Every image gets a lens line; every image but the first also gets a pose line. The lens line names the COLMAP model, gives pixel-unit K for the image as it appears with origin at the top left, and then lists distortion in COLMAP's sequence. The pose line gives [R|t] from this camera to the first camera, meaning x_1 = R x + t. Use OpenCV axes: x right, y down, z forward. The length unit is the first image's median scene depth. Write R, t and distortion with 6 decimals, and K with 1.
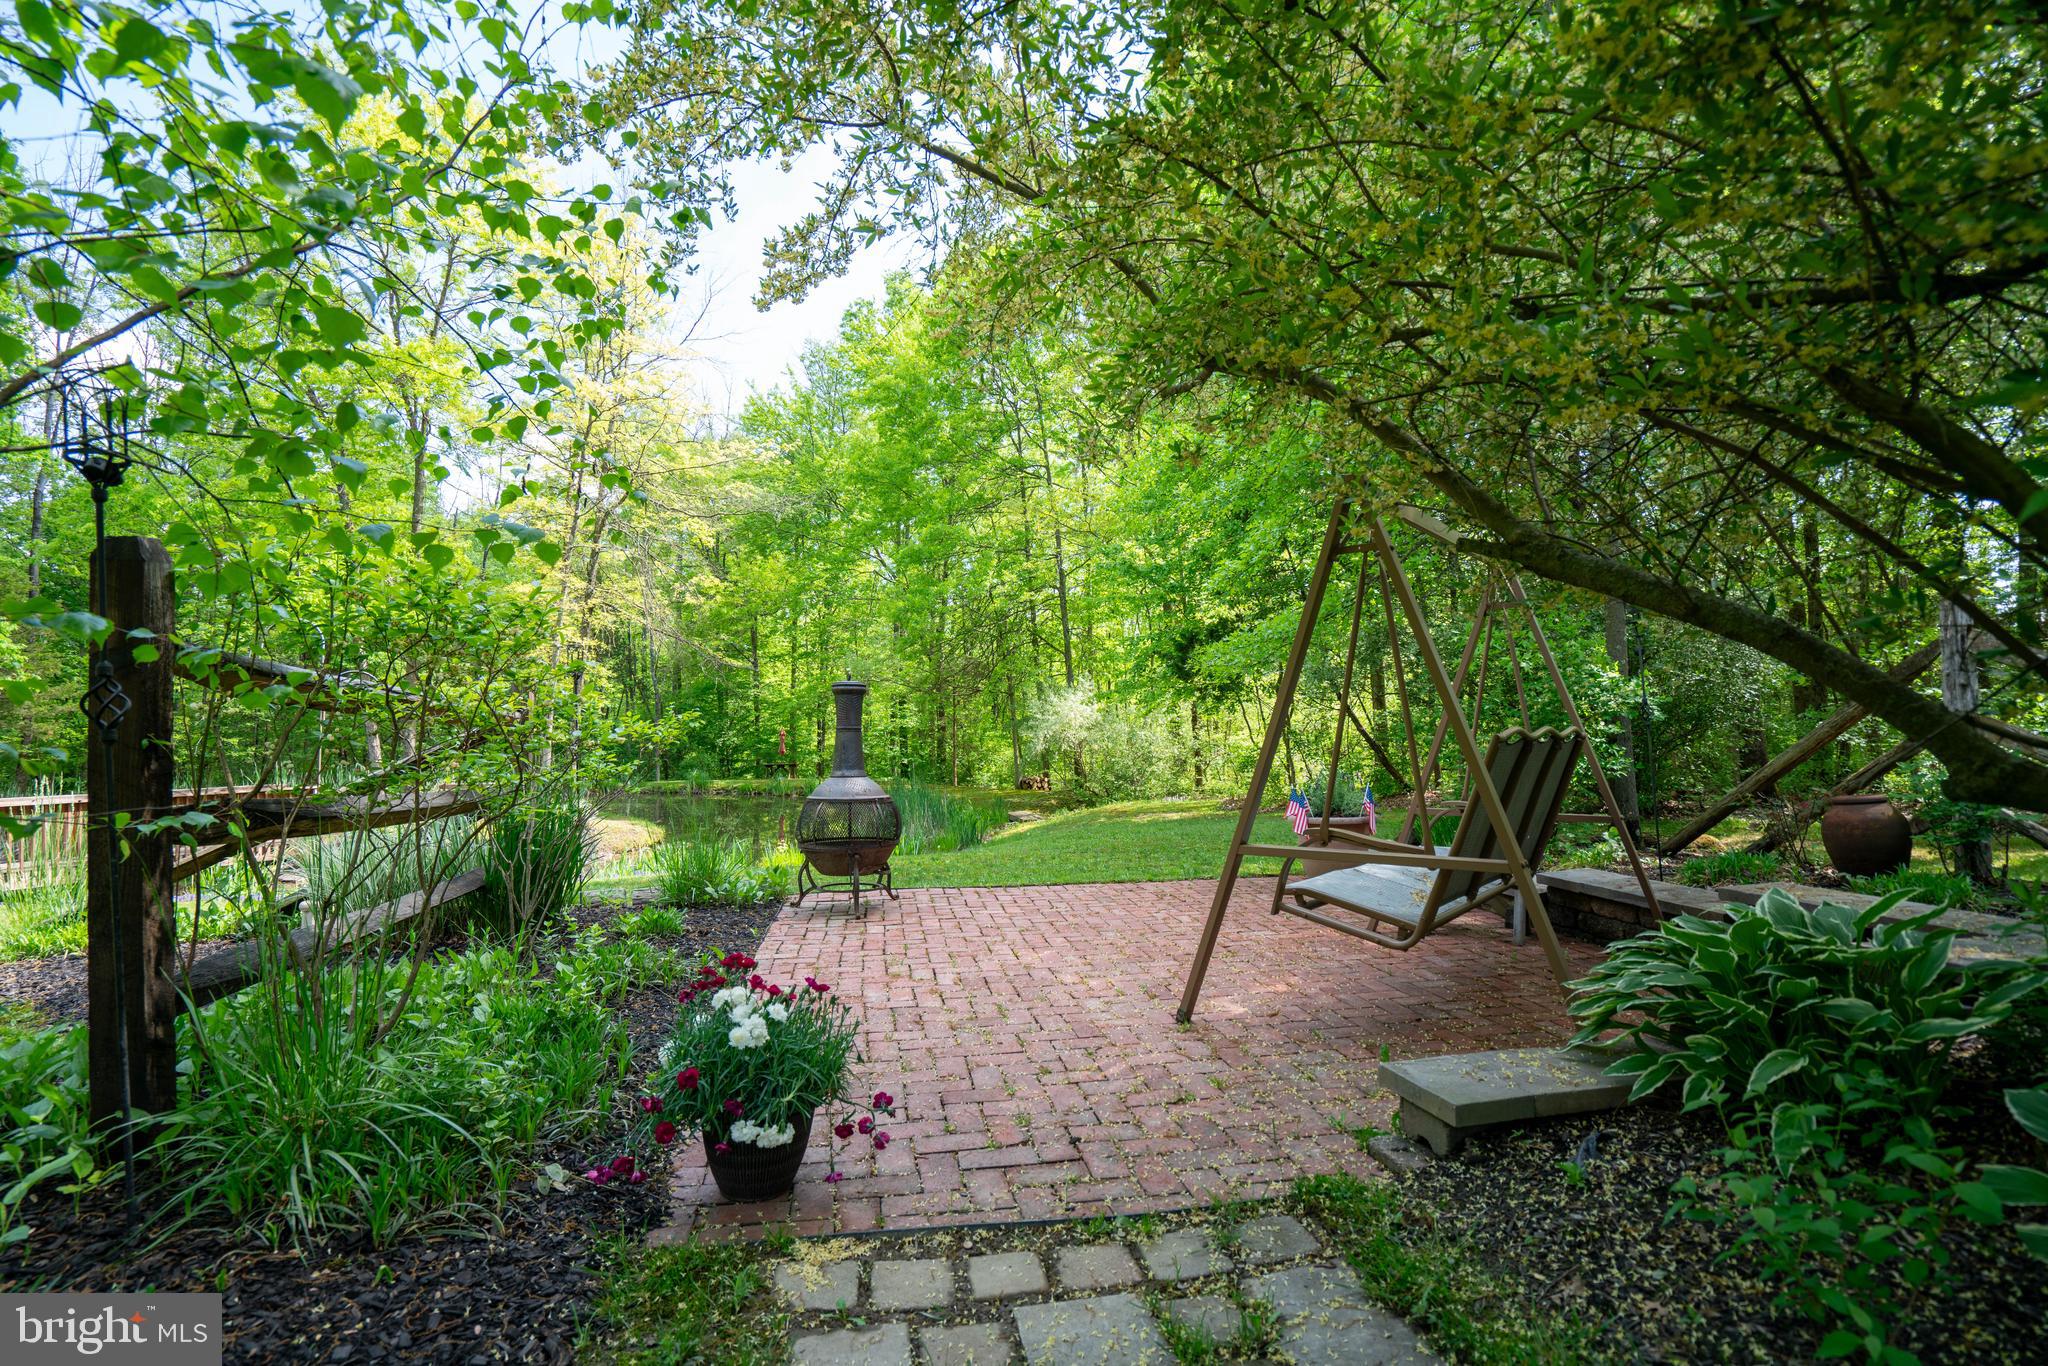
lens RADIAL K [[939.2, 0, 1031.4], [0, 939.2, 692.0], [0, 0, 1]] dist [-0.056546, 0.019961]
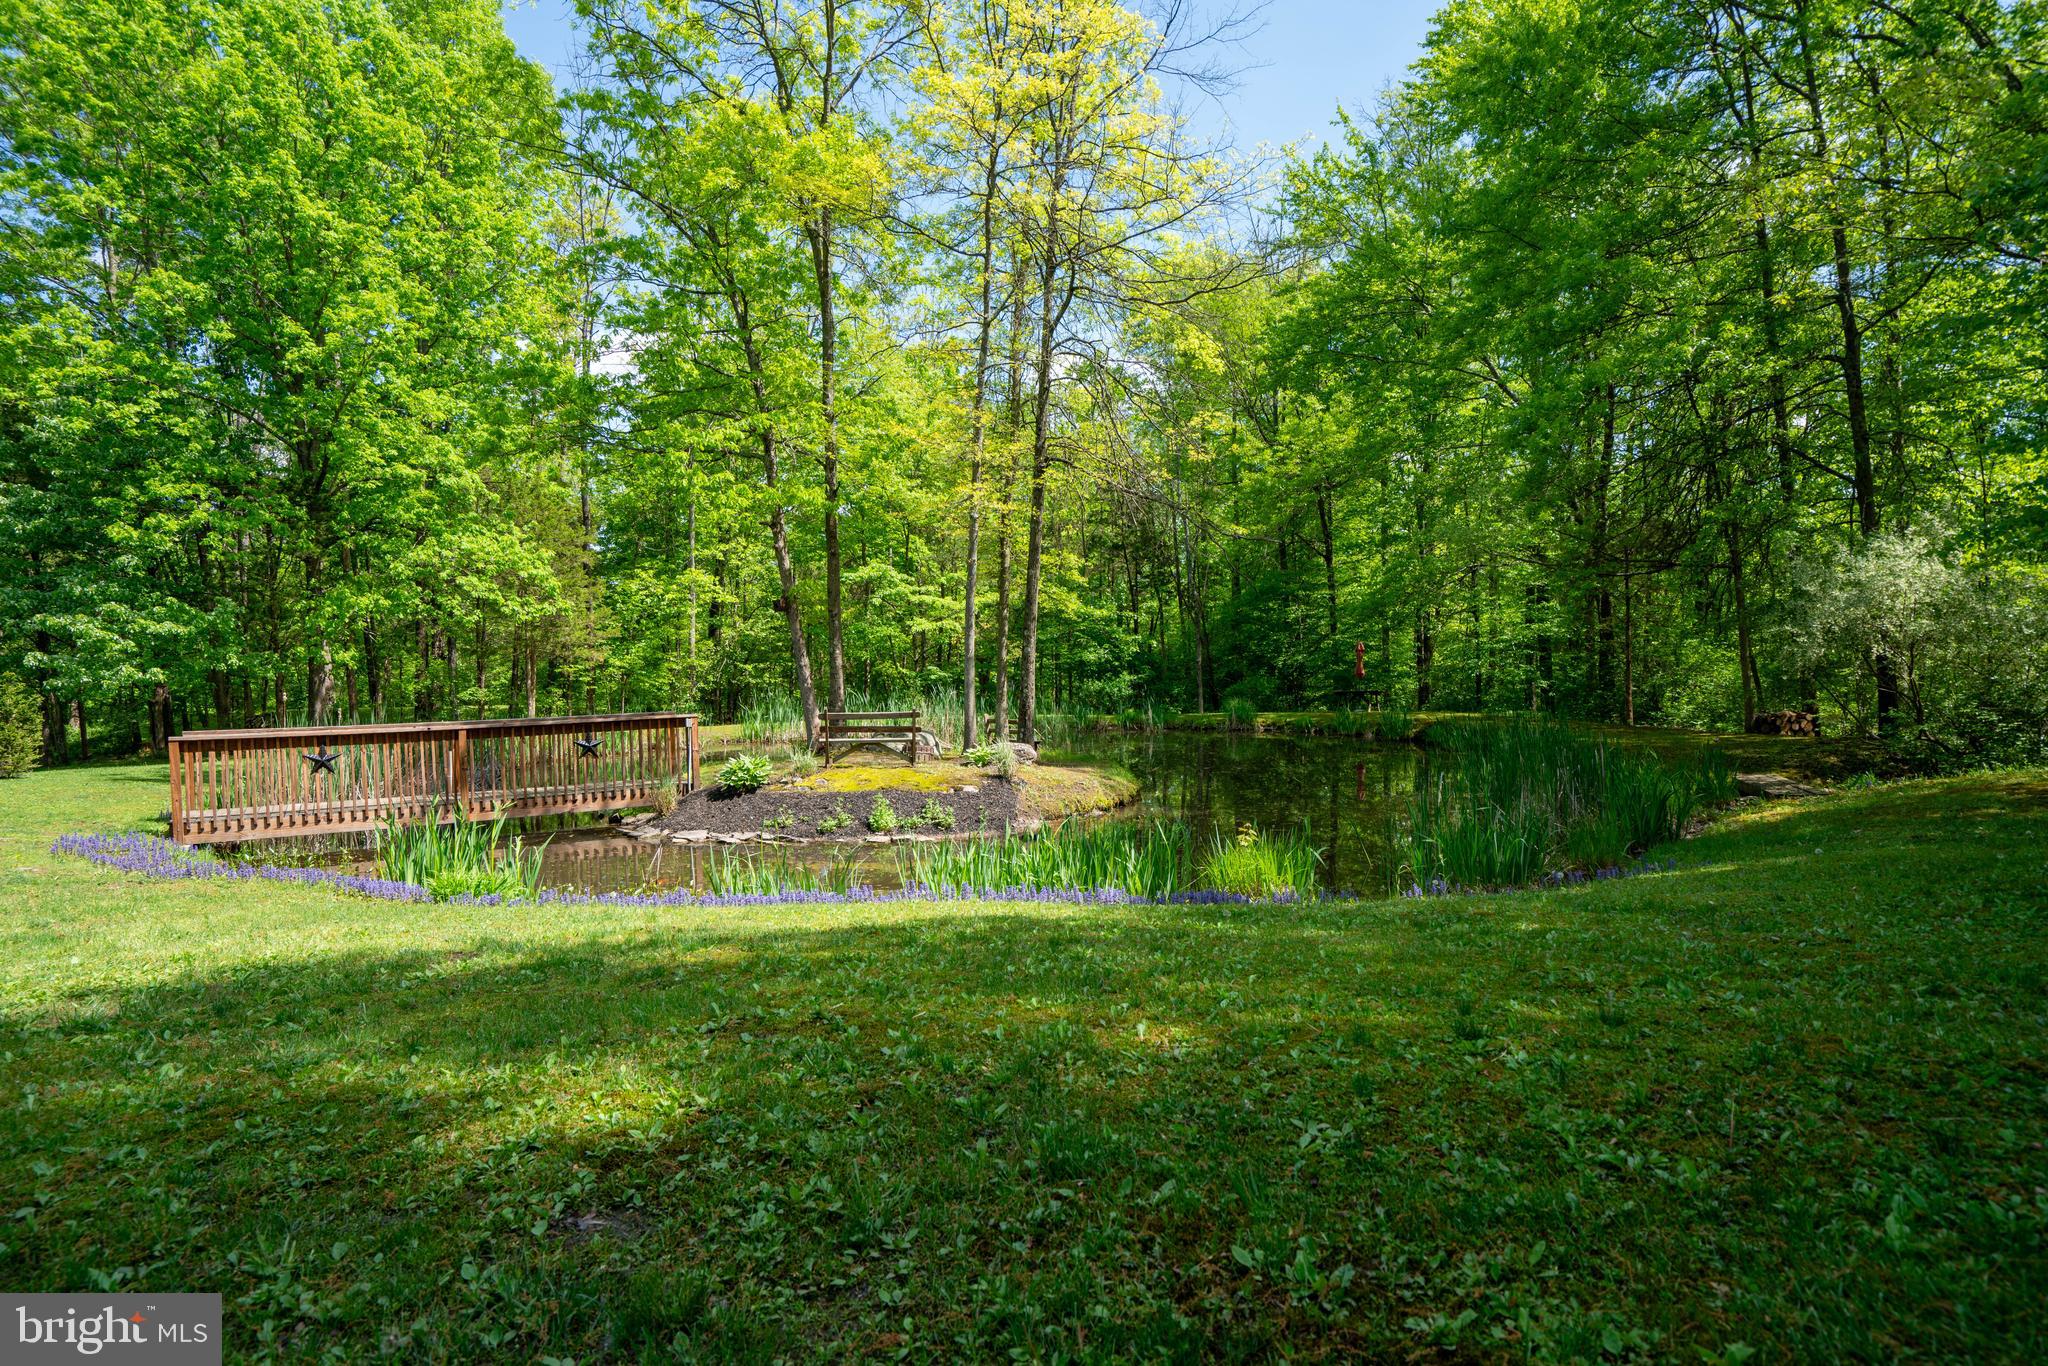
lens RADIAL K [[1123.6, 0, 1024.0], [0, 1123.6, 683.0], [0, 0, 1]] dist [0.002312, 0.000742]
pose [[0.836534, -0.001215, -0.547914, -0.012907], [0.038029, 0.997715, 0.055849, 0.022565], [0.546594, -0.067556, 0.834668, 0.238432]]
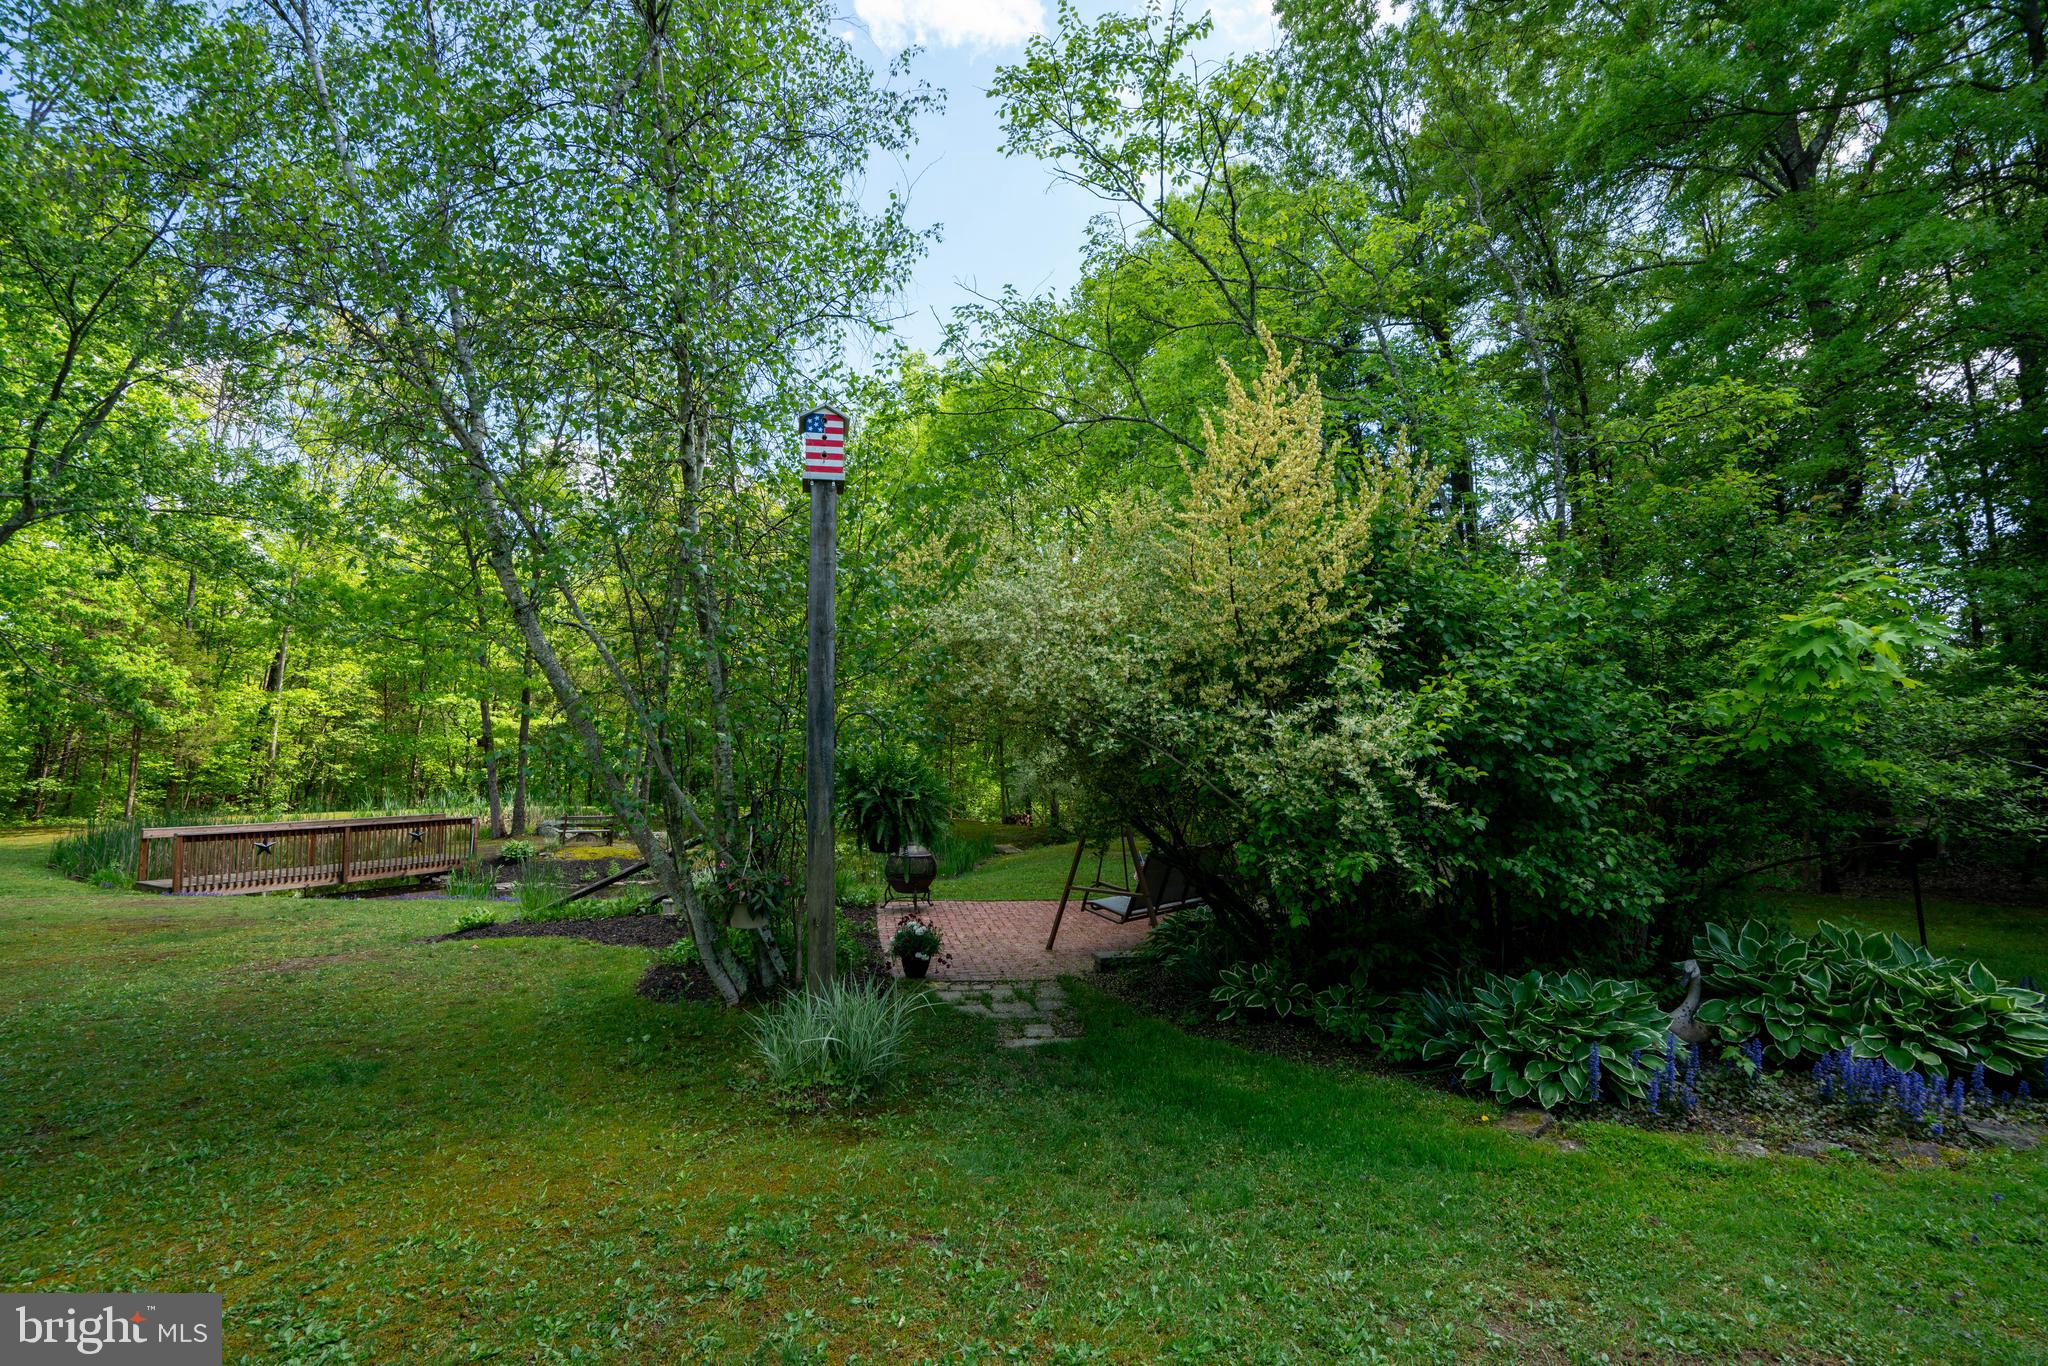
lens RADIAL K [[939.2, 0, 1031.4], [0, 939.2, 692.0], [0, 0, 1]] dist [-0.056546, 0.019961]
pose [[0.999472, 0.032157, 0.004556, 0.008148], [-0.032031, 0.999164, -0.025405, -0.037503], [-0.005369, 0.025246, 0.999667, -0.199439]]
